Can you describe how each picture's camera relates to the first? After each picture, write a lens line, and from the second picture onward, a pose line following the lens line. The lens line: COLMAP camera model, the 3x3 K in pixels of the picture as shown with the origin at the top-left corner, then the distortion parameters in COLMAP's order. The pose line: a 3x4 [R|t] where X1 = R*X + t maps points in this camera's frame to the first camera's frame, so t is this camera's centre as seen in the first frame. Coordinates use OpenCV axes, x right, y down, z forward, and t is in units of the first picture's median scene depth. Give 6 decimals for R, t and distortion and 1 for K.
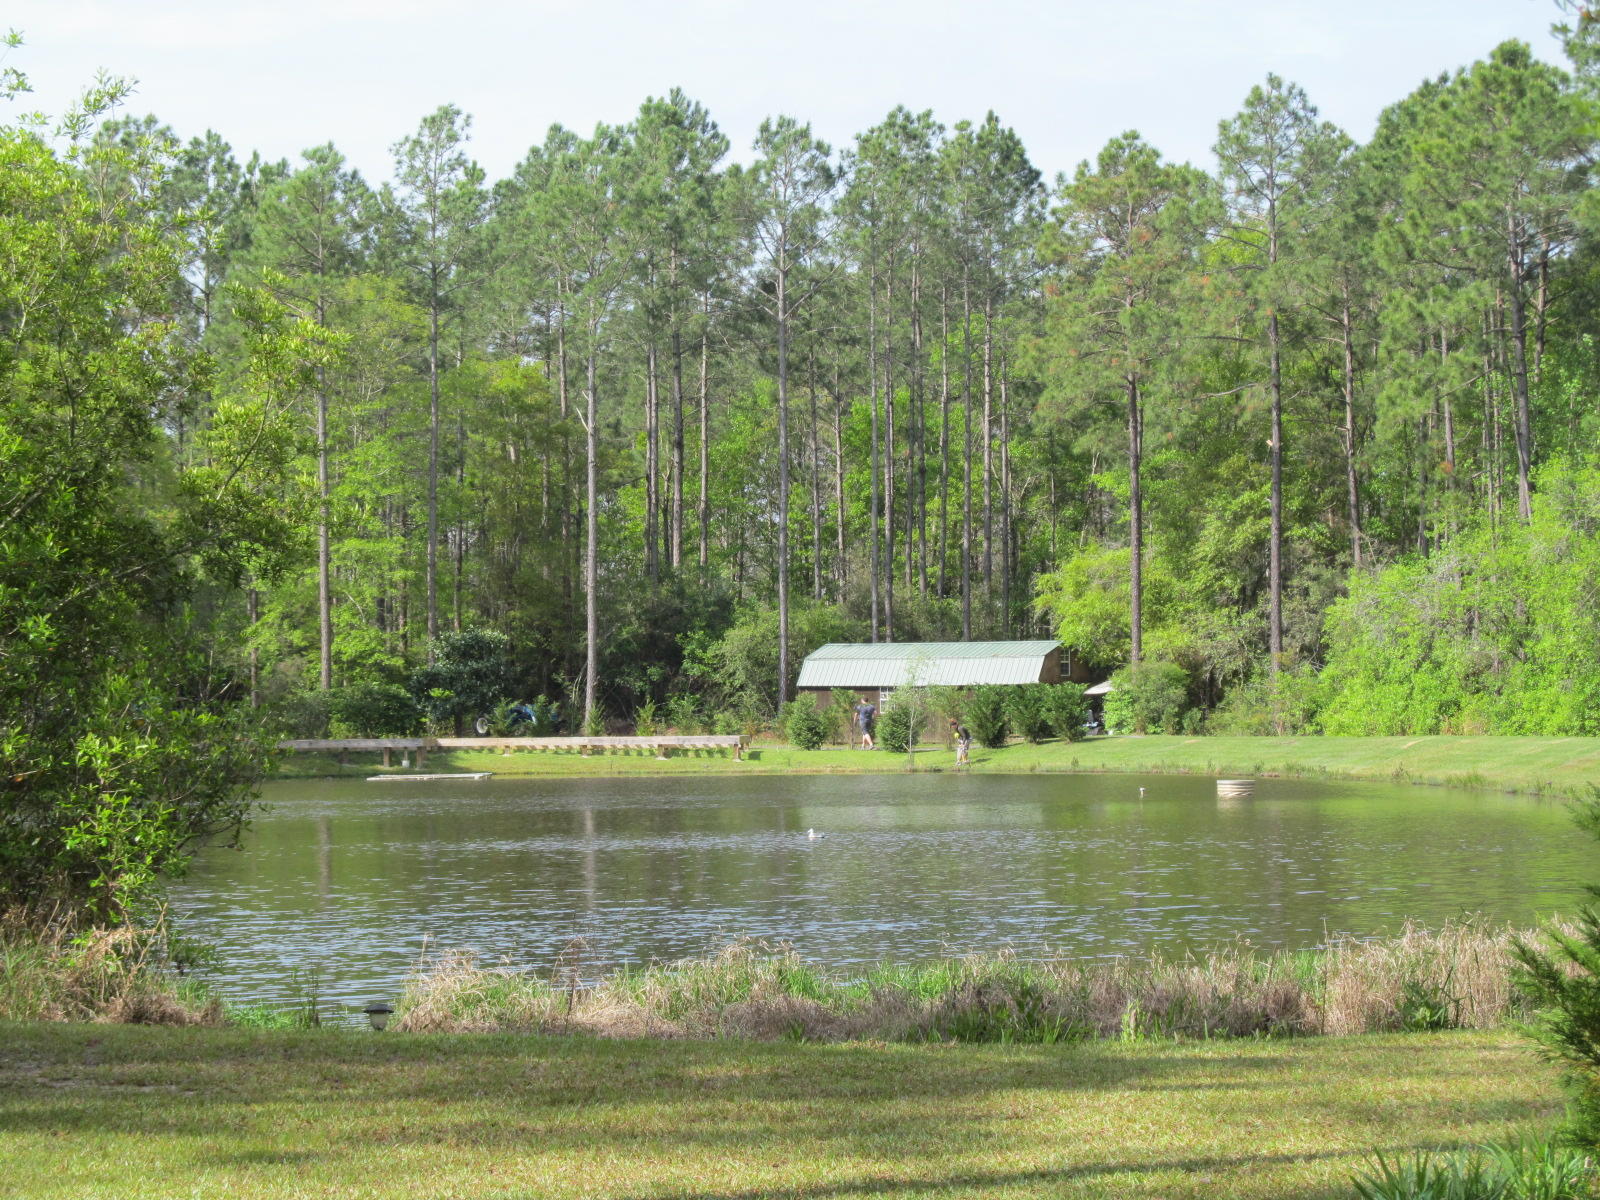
lens RADIAL K [[4472.4, 0, 800.0], [0, 4472.4, 600.0], [0, 0, 1]] dist [0.425880, 0.157196]
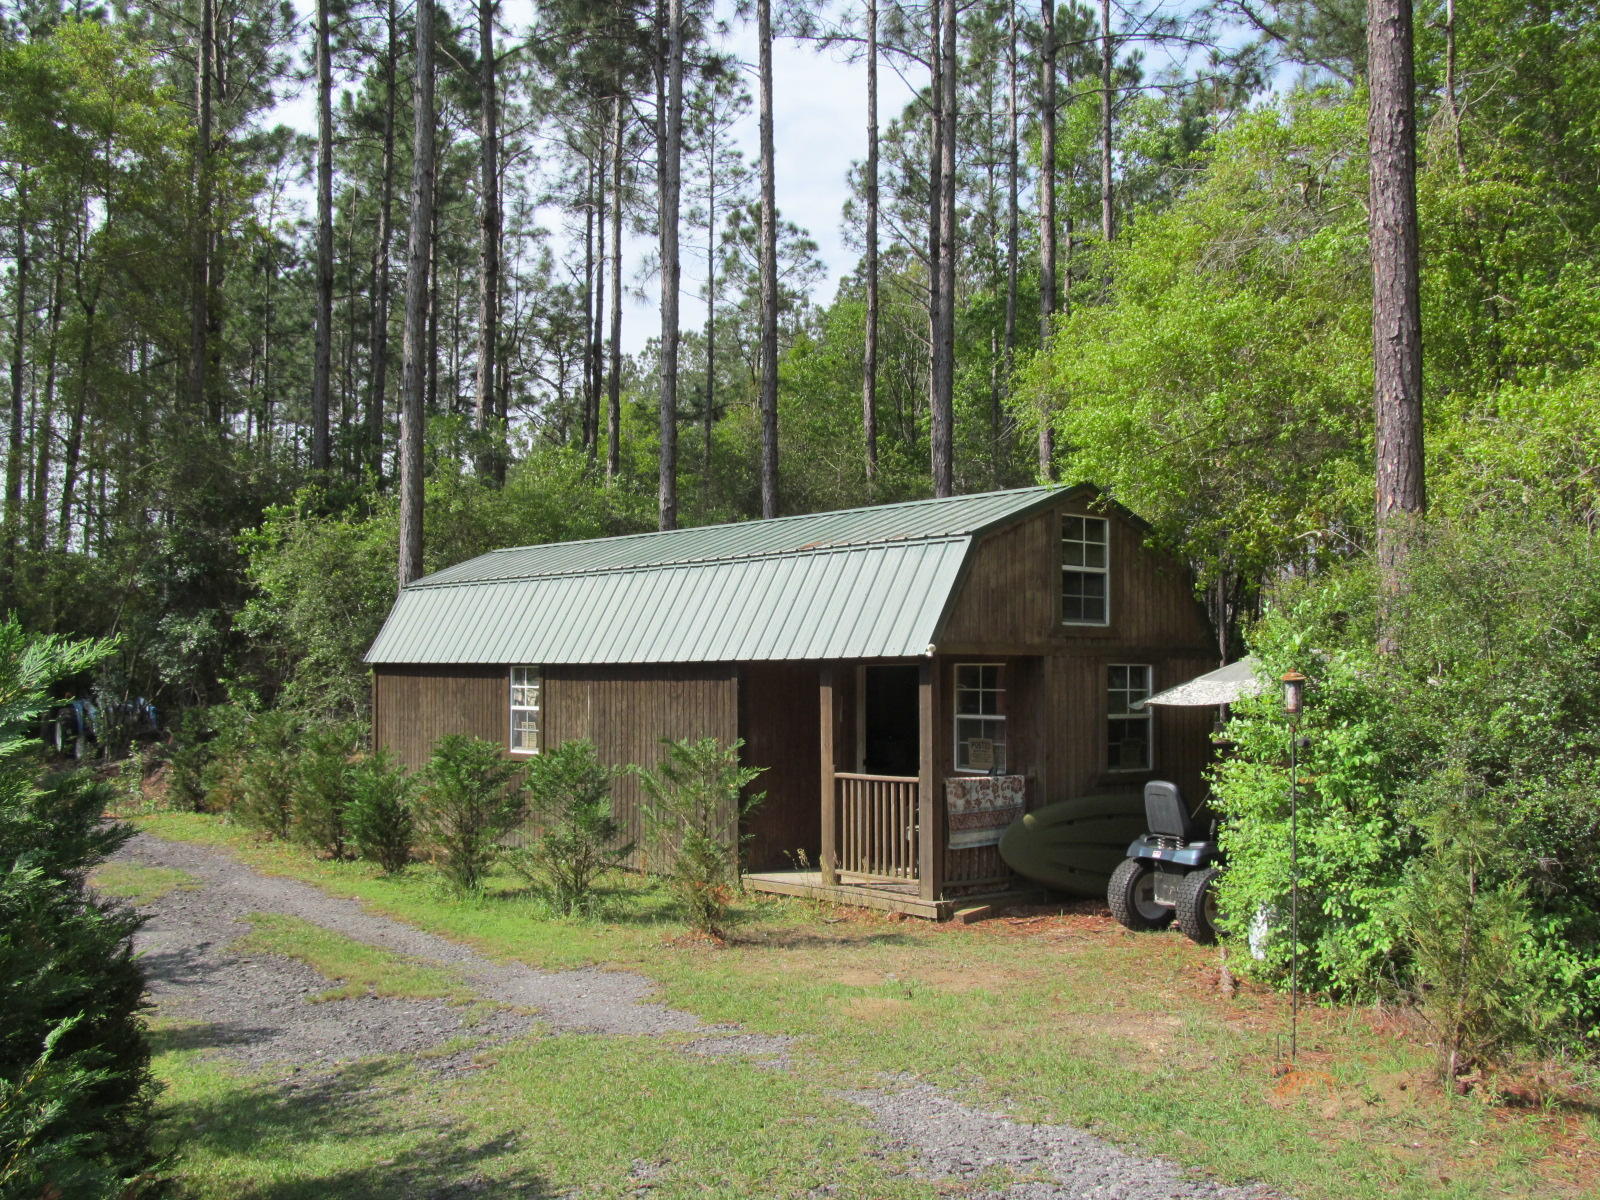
lens RADIAL K [[1548.8, 0, 800.0], [0, 1548.8, 600.0], [0, 0, 1]] dist [0.004278, 0.004562]
pose [[0.964471, -0.006326, -0.264114, 0.061793], [0.002038, 0.999862, -0.016508, 0.015683], [0.264182, 0.015383, 0.964350, 0.848492]]
